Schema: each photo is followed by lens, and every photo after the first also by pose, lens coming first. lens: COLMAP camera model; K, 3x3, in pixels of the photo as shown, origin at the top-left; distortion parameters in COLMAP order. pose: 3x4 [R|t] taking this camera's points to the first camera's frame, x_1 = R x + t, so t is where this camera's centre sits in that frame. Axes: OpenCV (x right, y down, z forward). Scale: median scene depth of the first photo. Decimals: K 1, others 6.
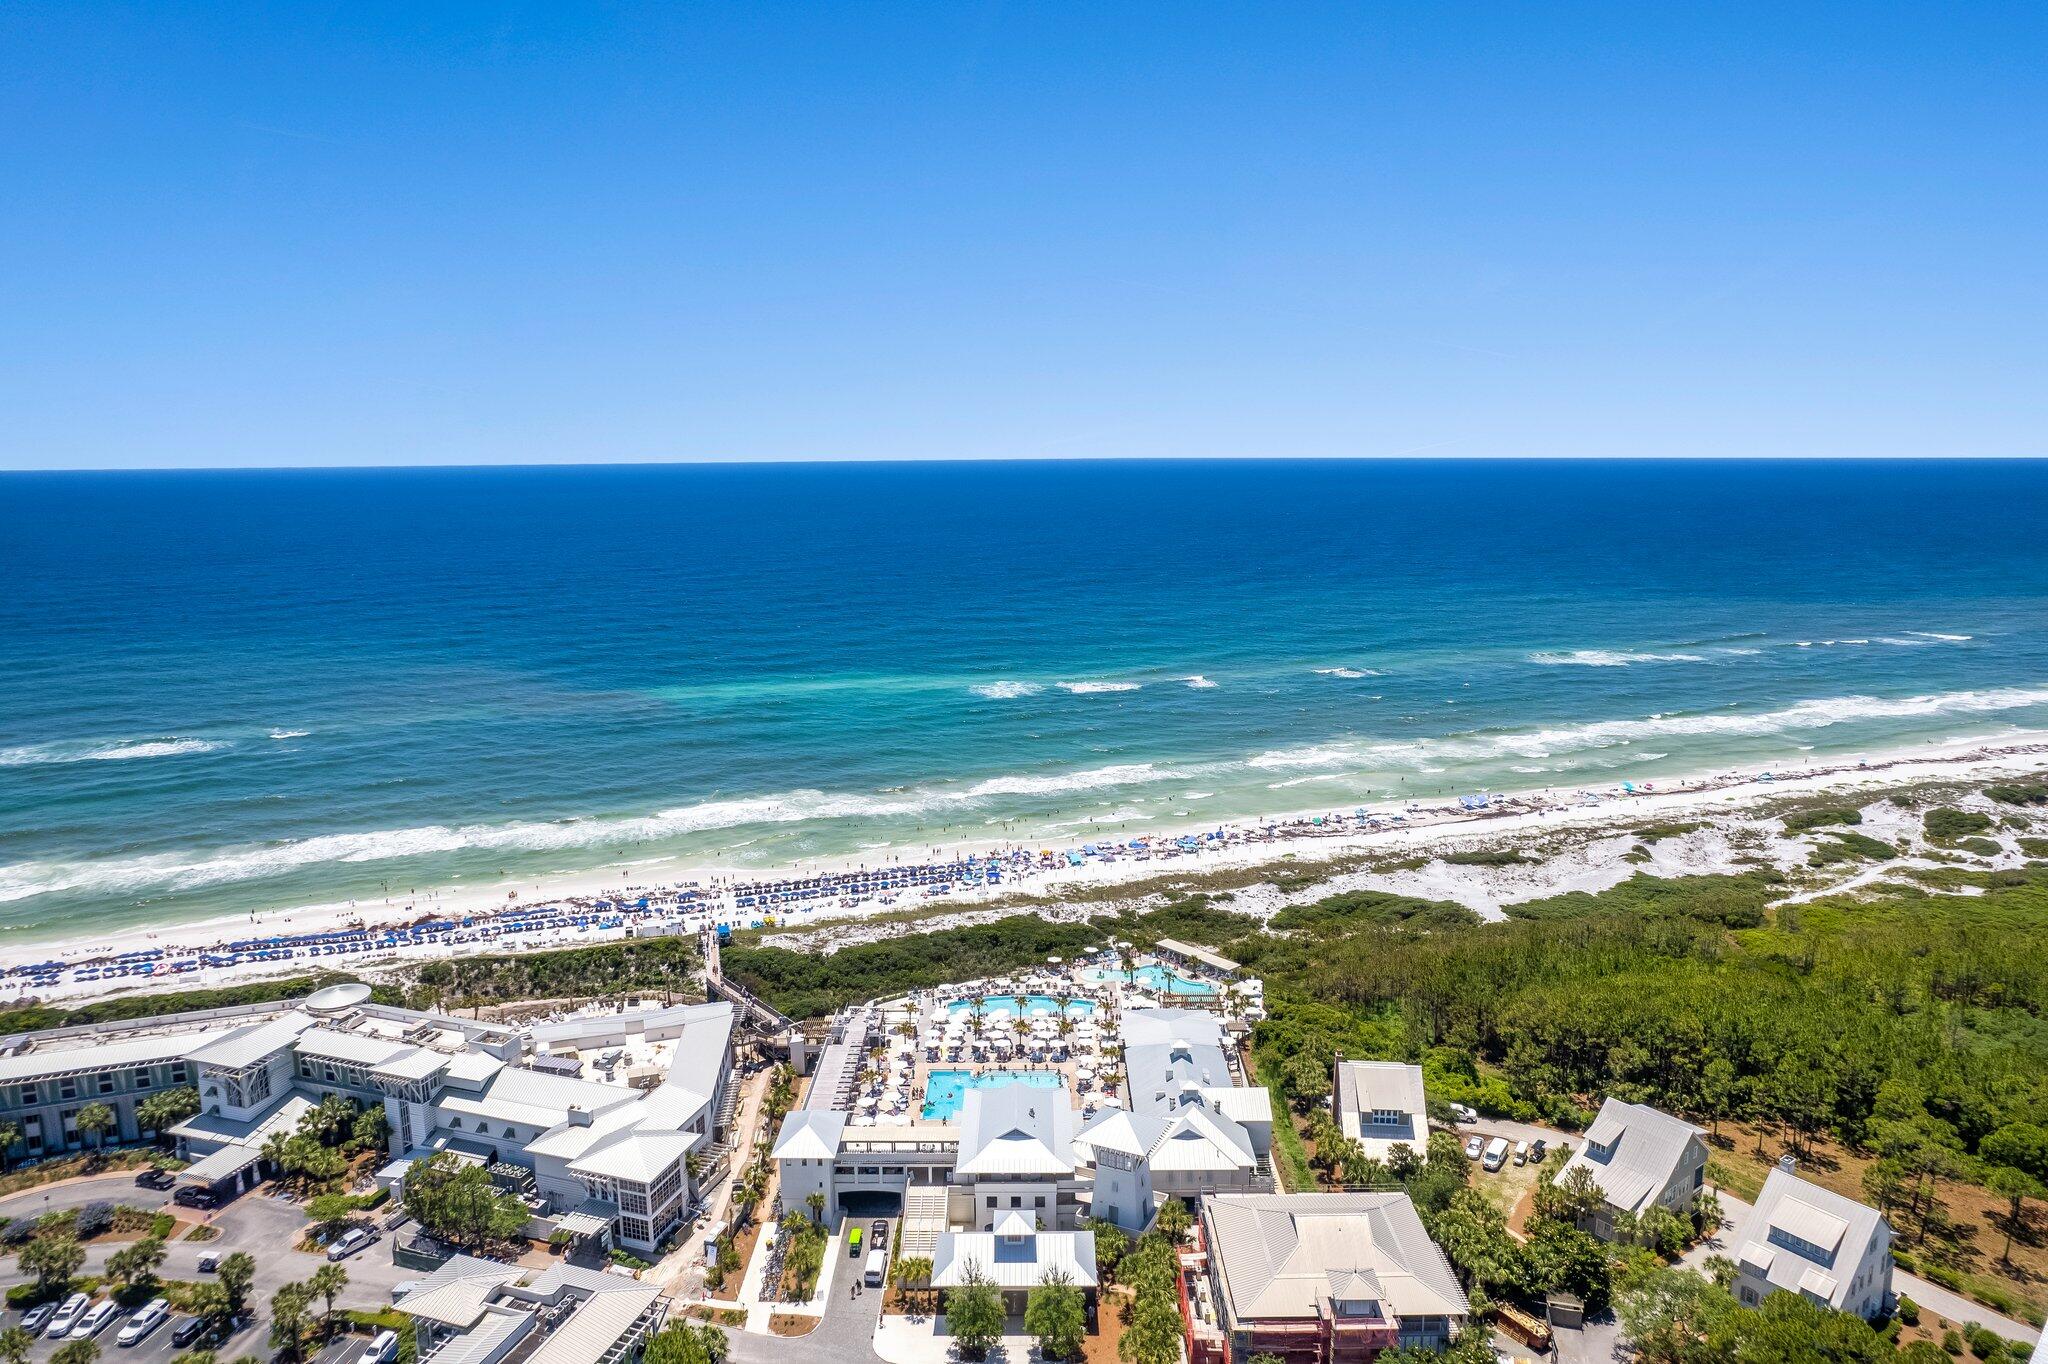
lens RADIAL K [[1293.4, 0, 1024.0], [0, 1293.4, 682.0], [0, 0, 1]] dist [-0.073718, 0.065204]
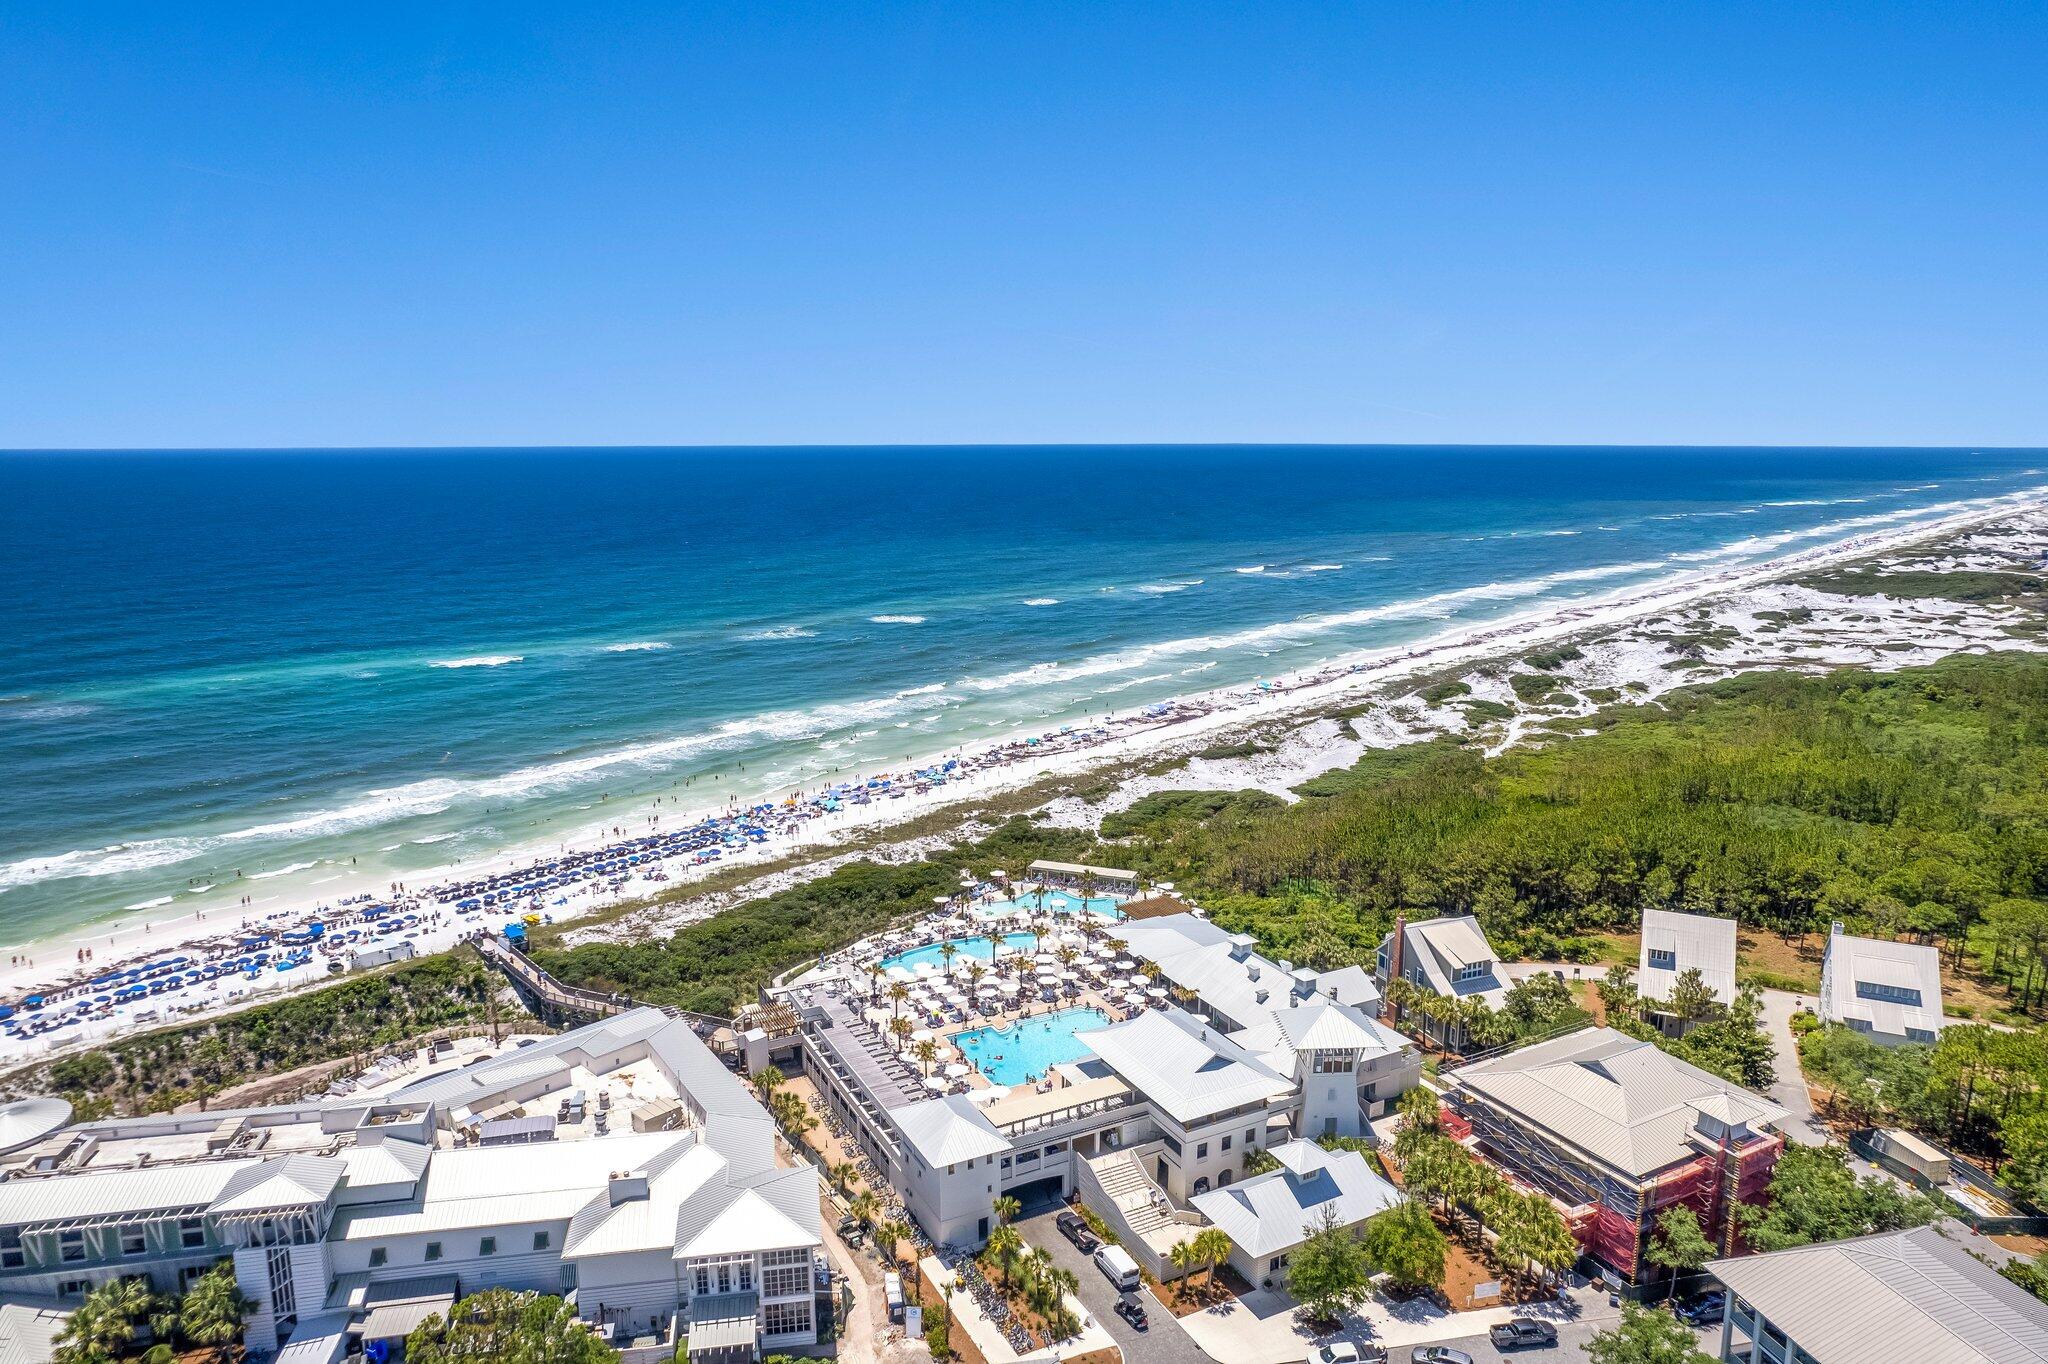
lens RADIAL K [[1293.4, 0, 1024.0], [0, 1293.4, 682.0], [0, 0, 1]] dist [-0.073718, 0.065204]
pose [[0.884424, -0.081355, 0.459538, -0.287694], [0.076504, 0.996642, 0.029204, 0.047233], [-0.460371, 0.009327, 0.887678, 0.198812]]
